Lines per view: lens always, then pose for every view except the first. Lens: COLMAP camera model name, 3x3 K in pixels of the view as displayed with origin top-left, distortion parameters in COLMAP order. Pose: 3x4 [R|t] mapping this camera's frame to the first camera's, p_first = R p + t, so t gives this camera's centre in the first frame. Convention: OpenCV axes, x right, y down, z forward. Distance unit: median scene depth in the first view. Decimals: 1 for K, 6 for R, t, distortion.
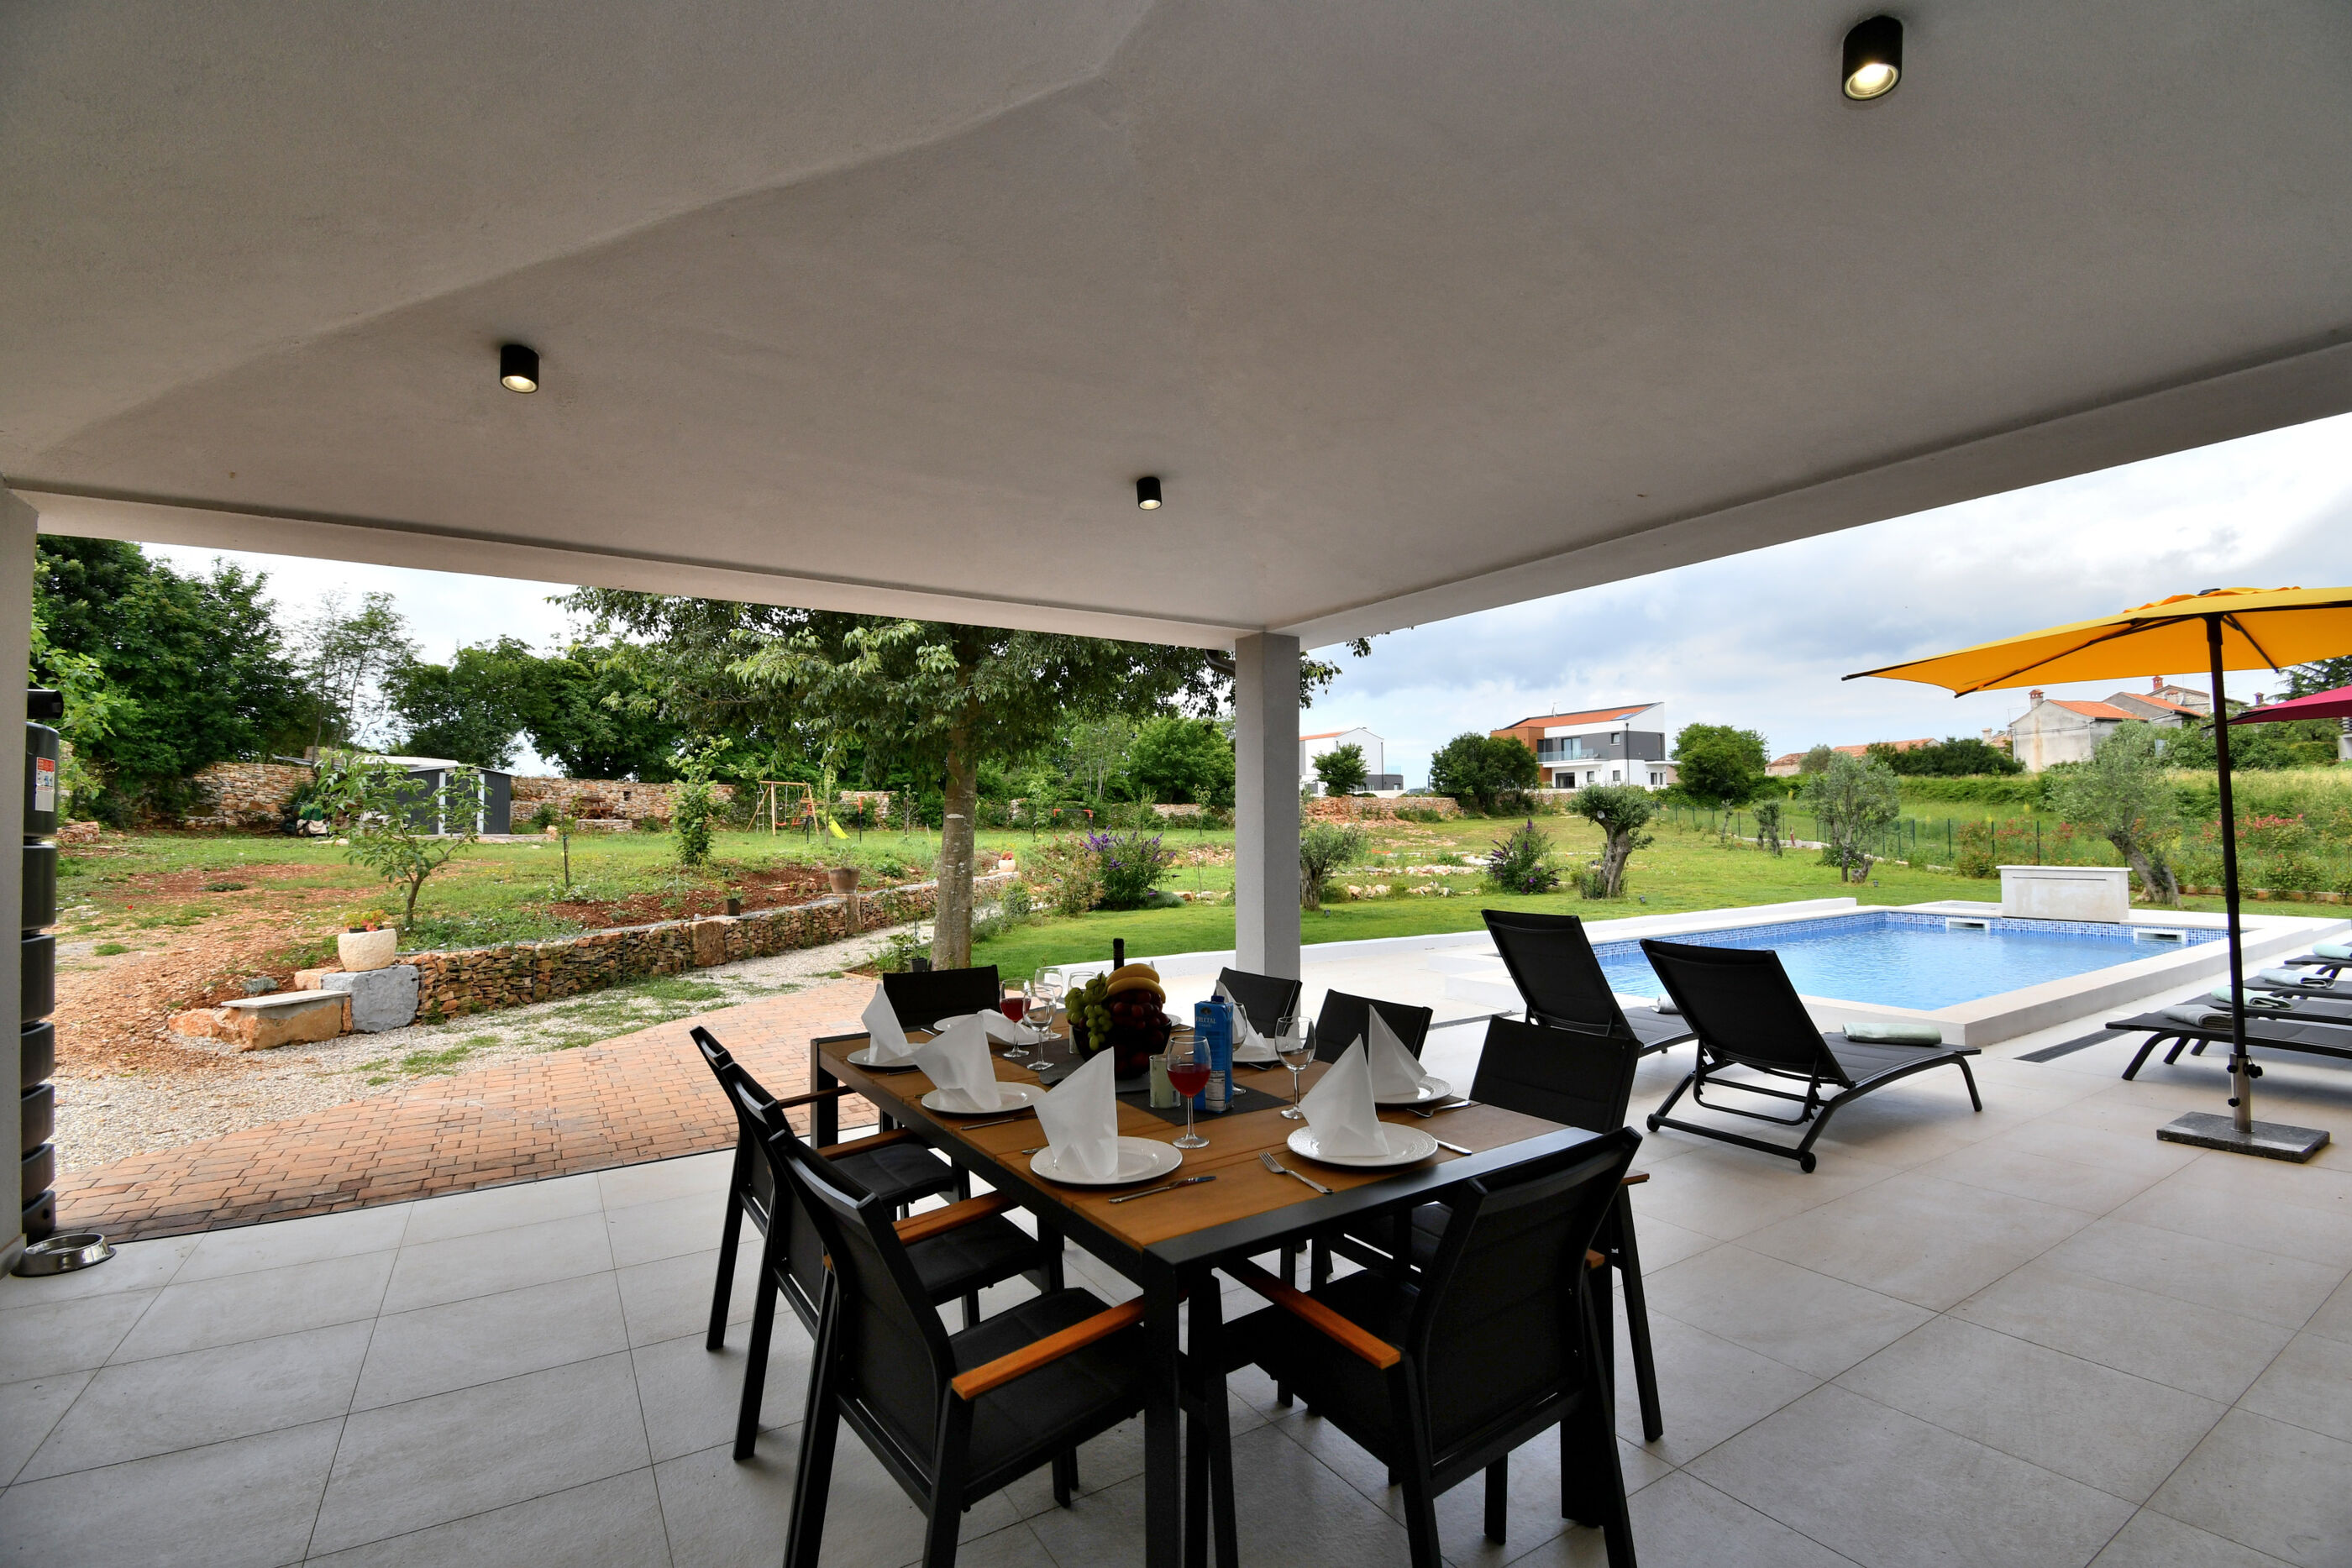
lens RADIAL K [[1029.4, 0, 1179.3], [0, 1029.4, 794.8], [0, 0, 1]] dist [0.017360, -0.024497]
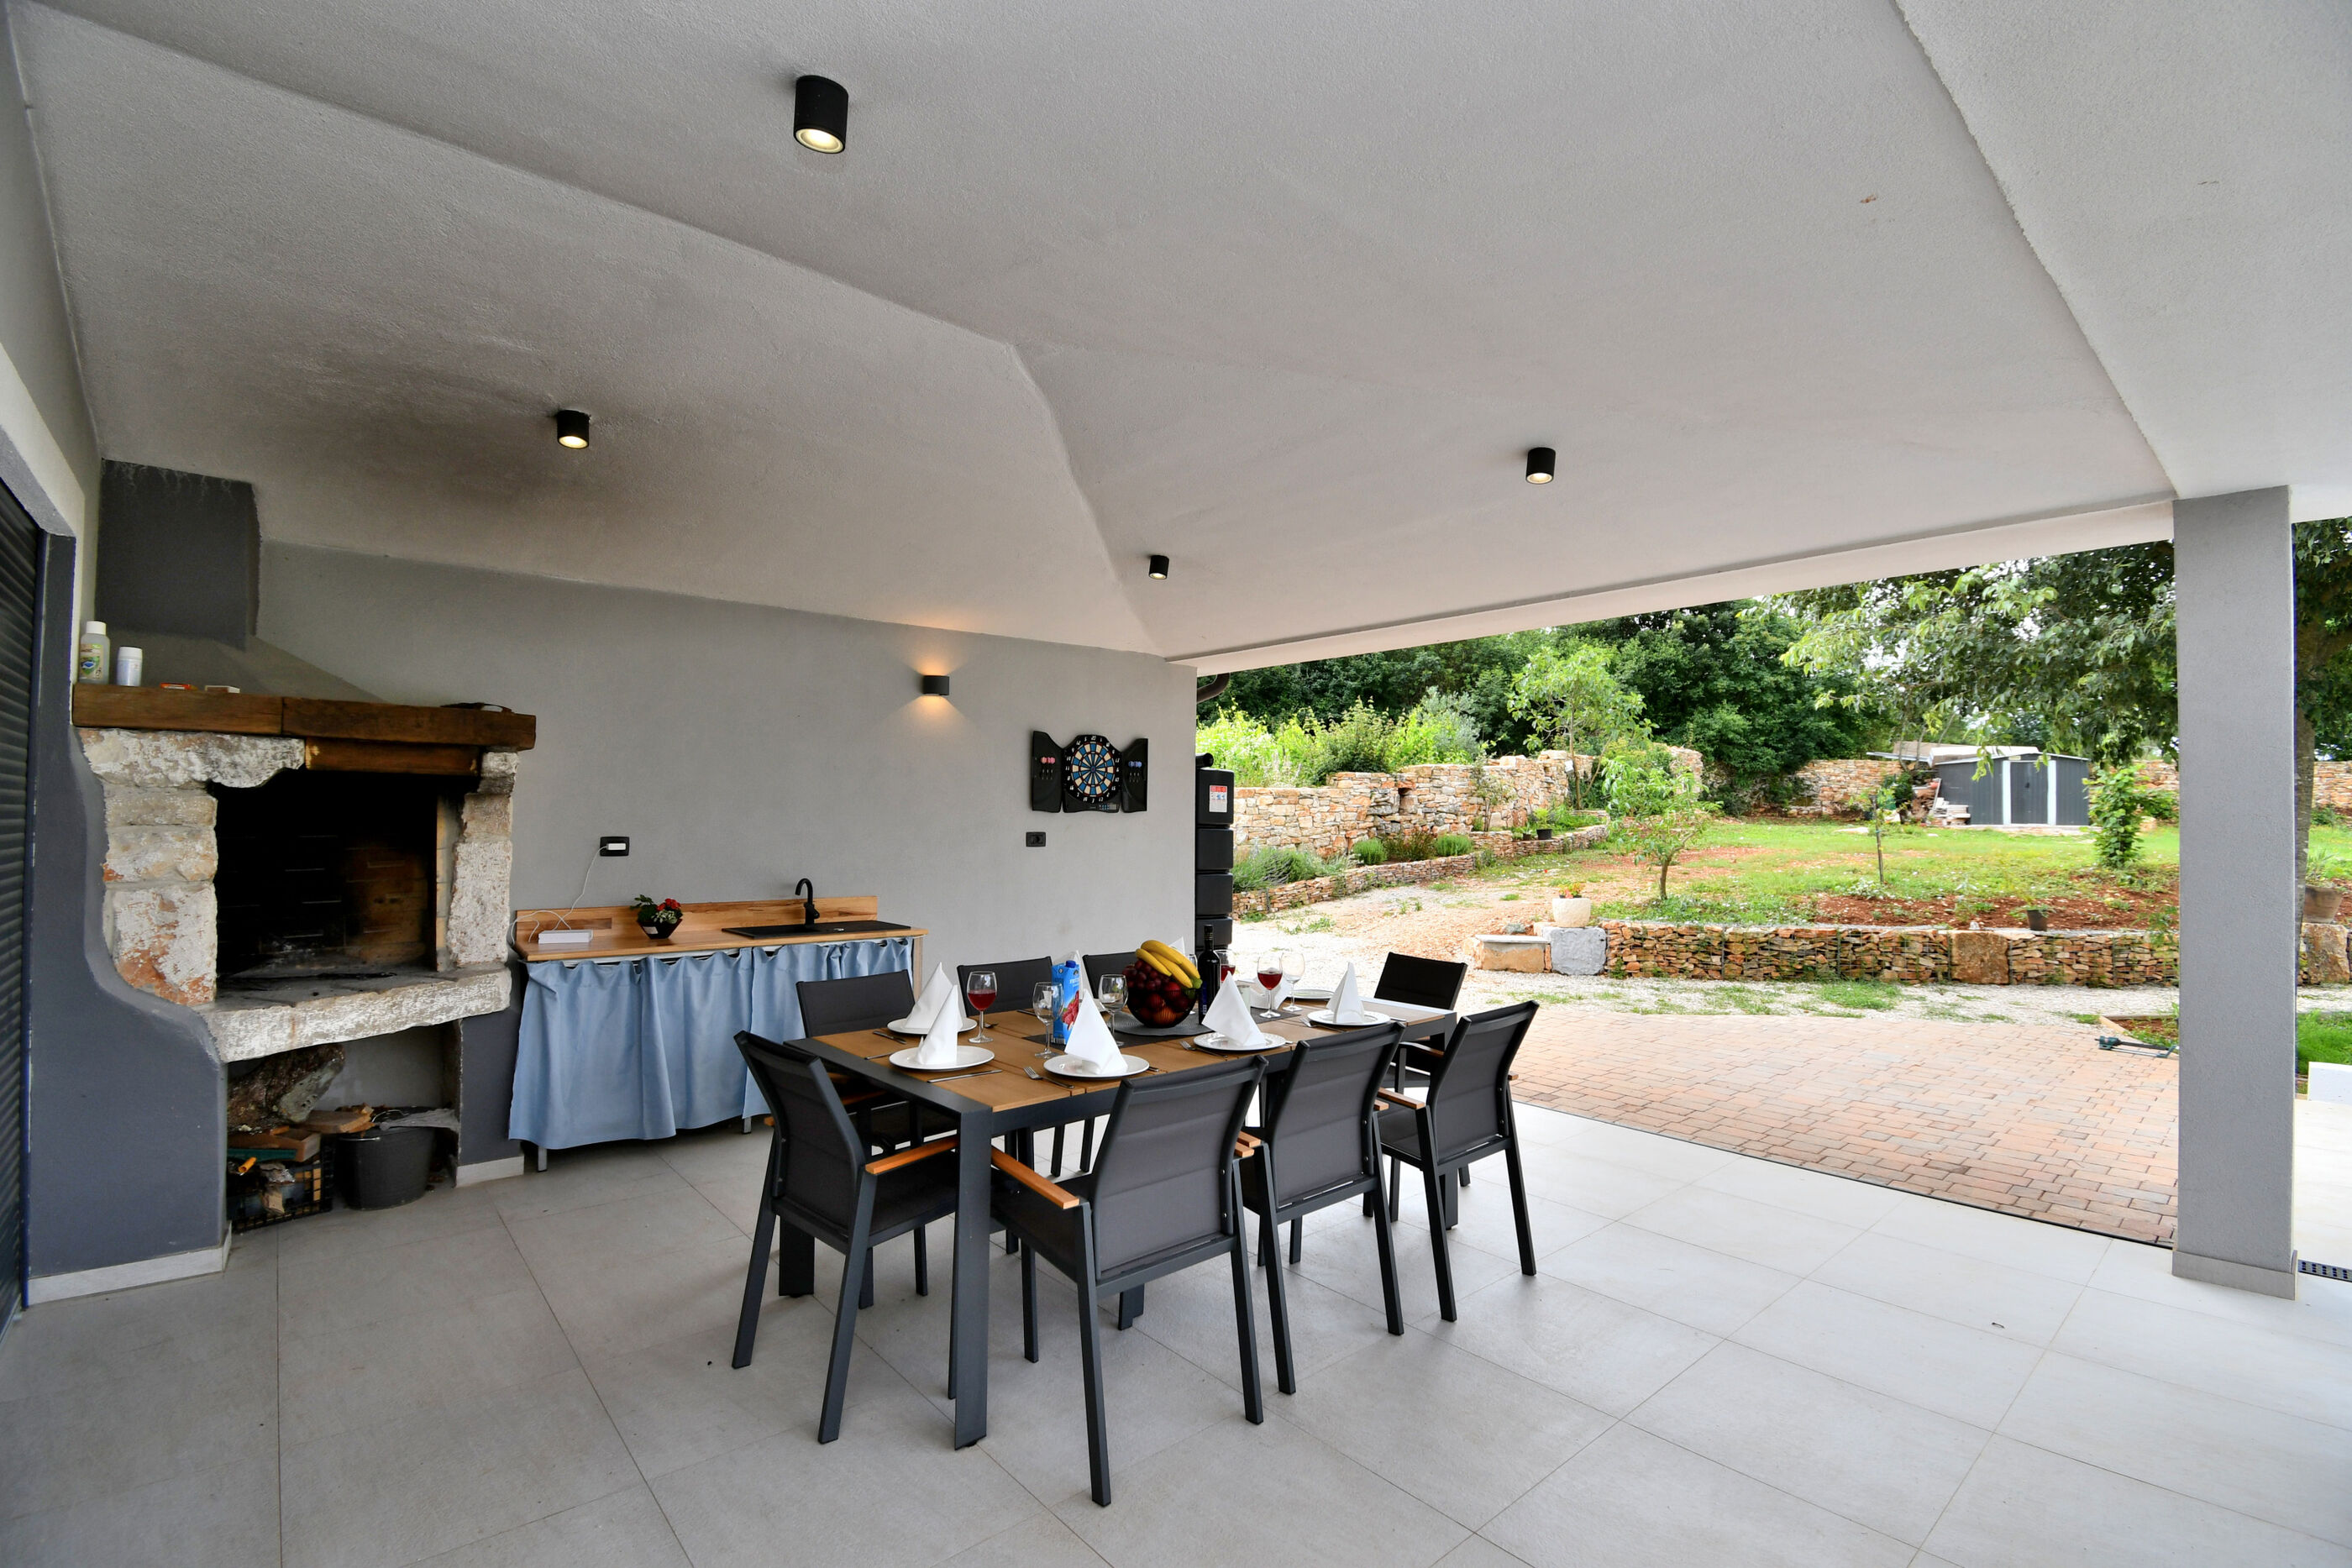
lens RADIAL K [[1029.4, 0, 1179.3], [0, 1029.4, 794.8], [0, 0, 1]] dist [0.017360, -0.024497]
pose [[0.153226, -0.009348, -0.988147, 0.081208], [0.021709, 0.999746, -0.006092, -0.000425], [0.987953, -0.020518, 0.153390, 0.056522]]
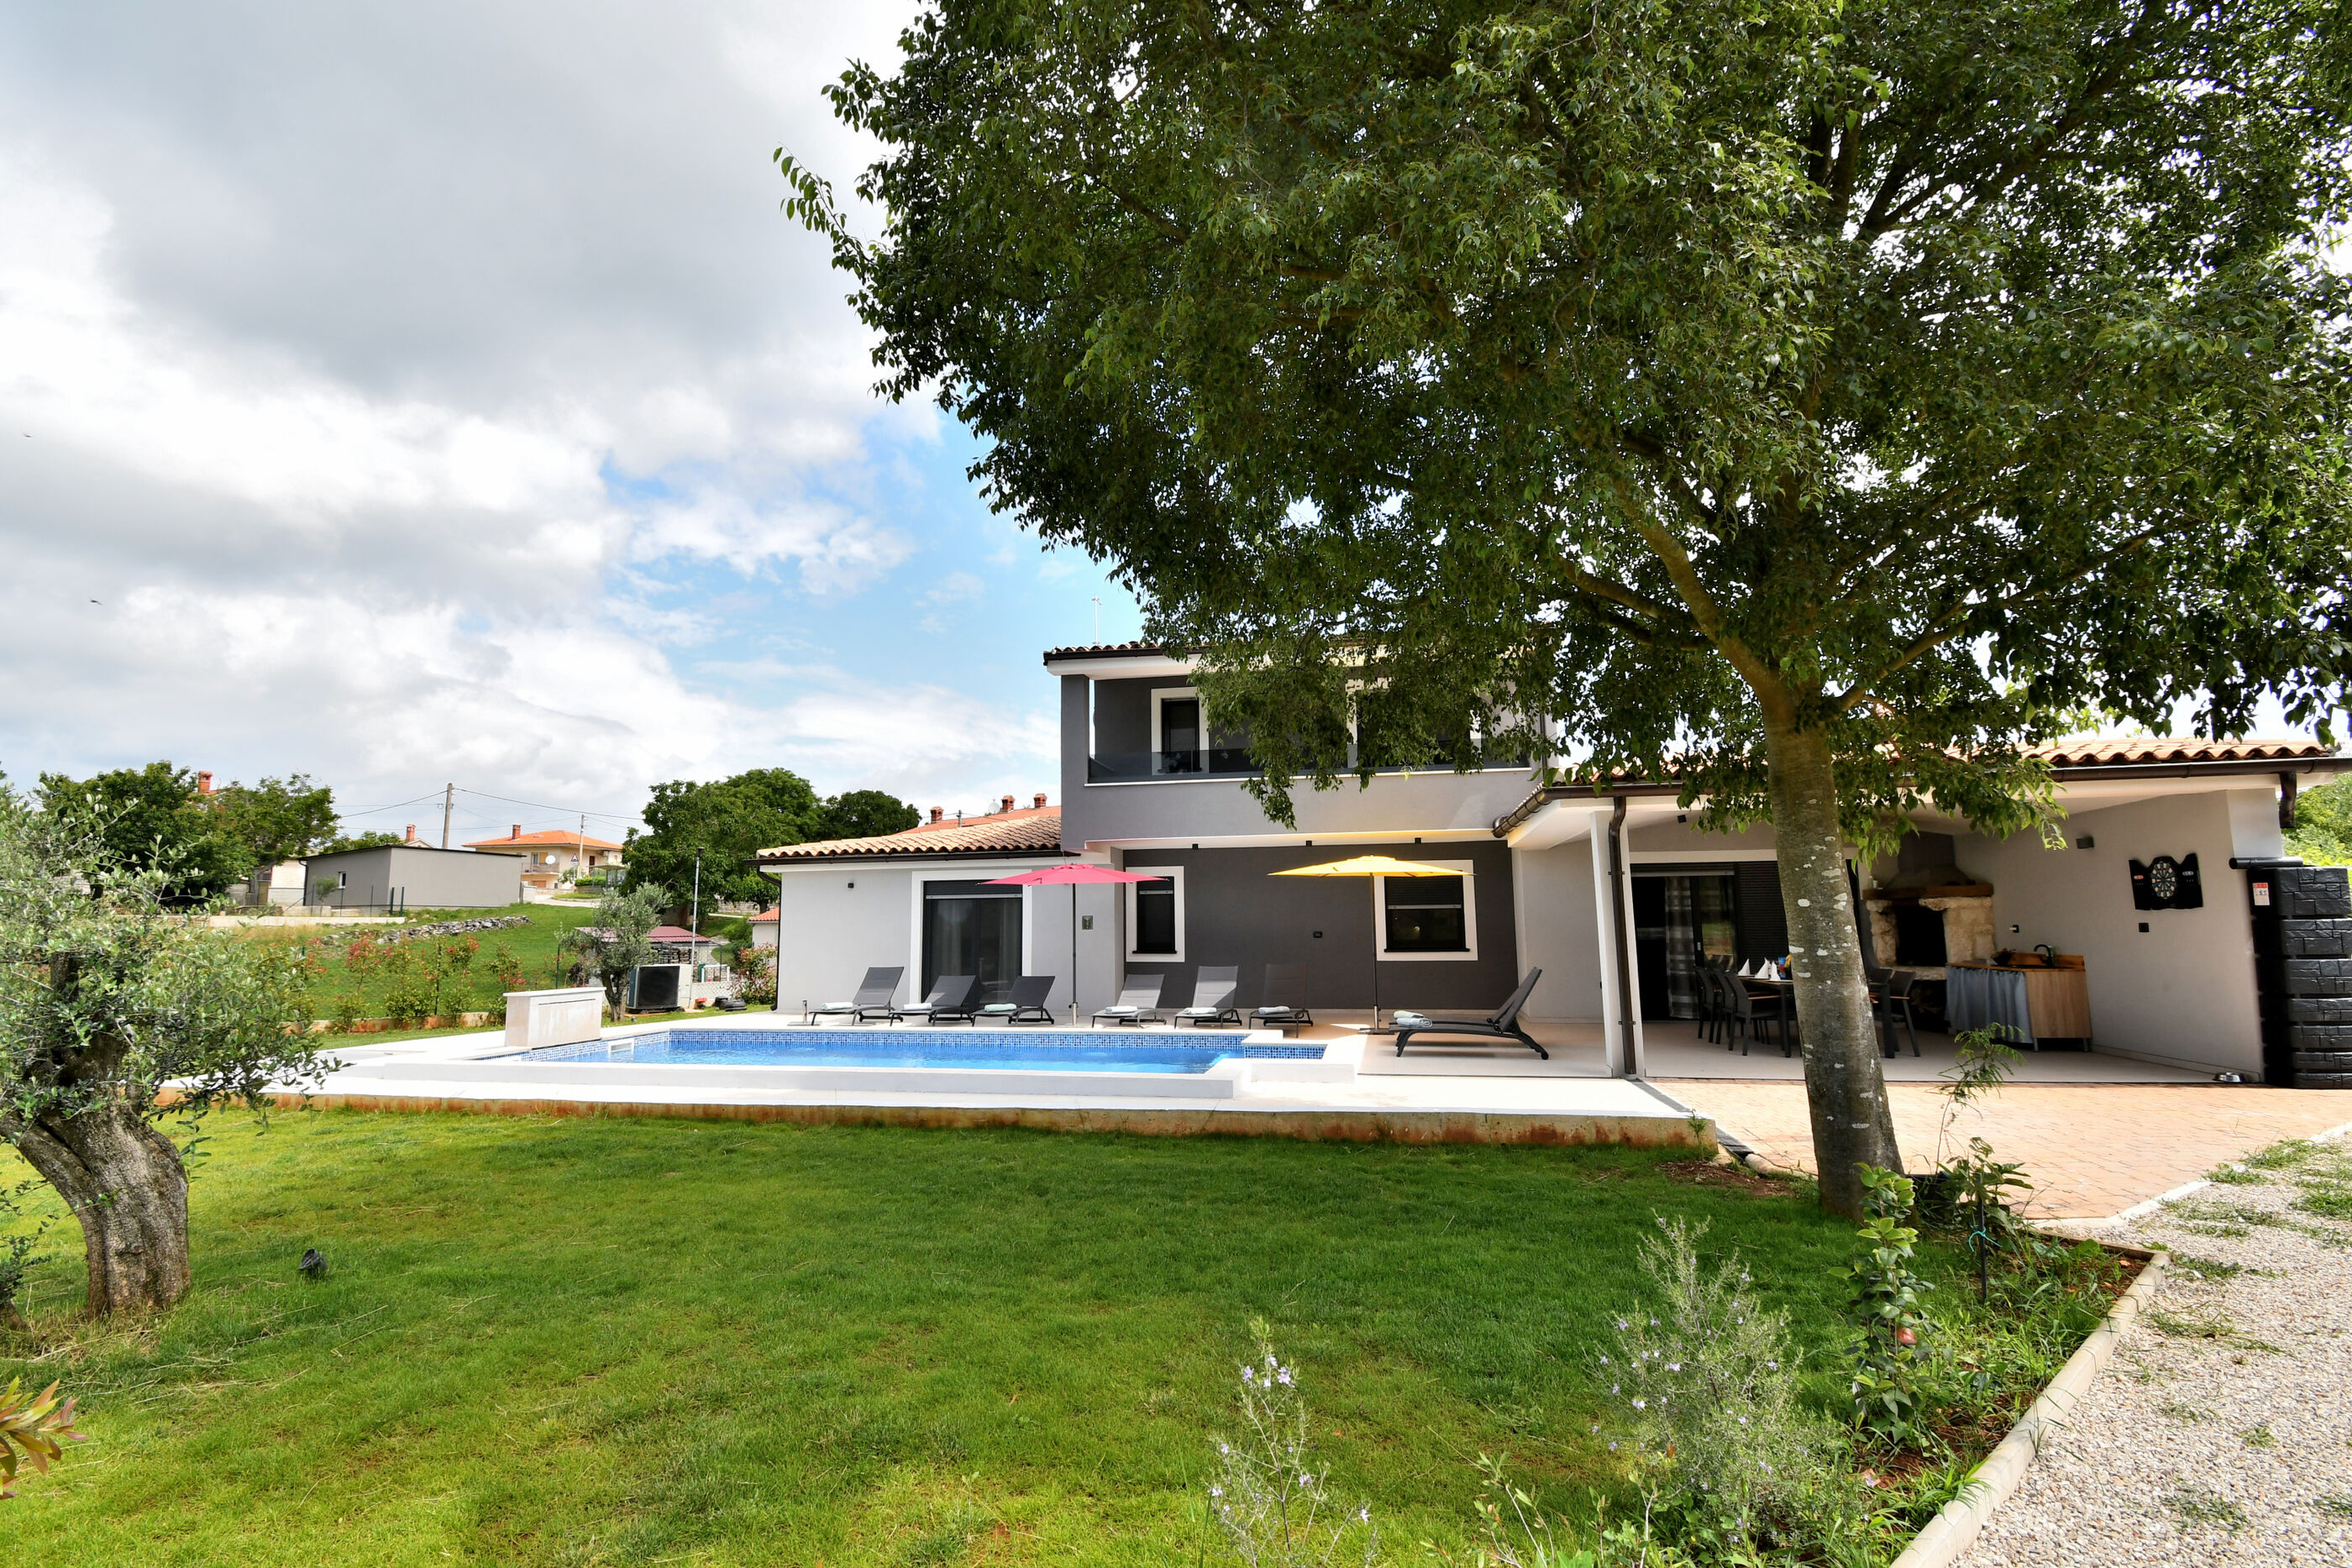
lens RADIAL K [[1089.1, 0, 1178.6], [0, 1089.1, 788.8], [0, 0, 1]] dist [0.018339, -0.025846]
pose [[-0.723296, 0.107641, 0.682097, -0.096700], [-0.000551, 0.987686, -0.156450, 0.013445], [-0.690538, -0.113536, -0.714329, 0.420930]]
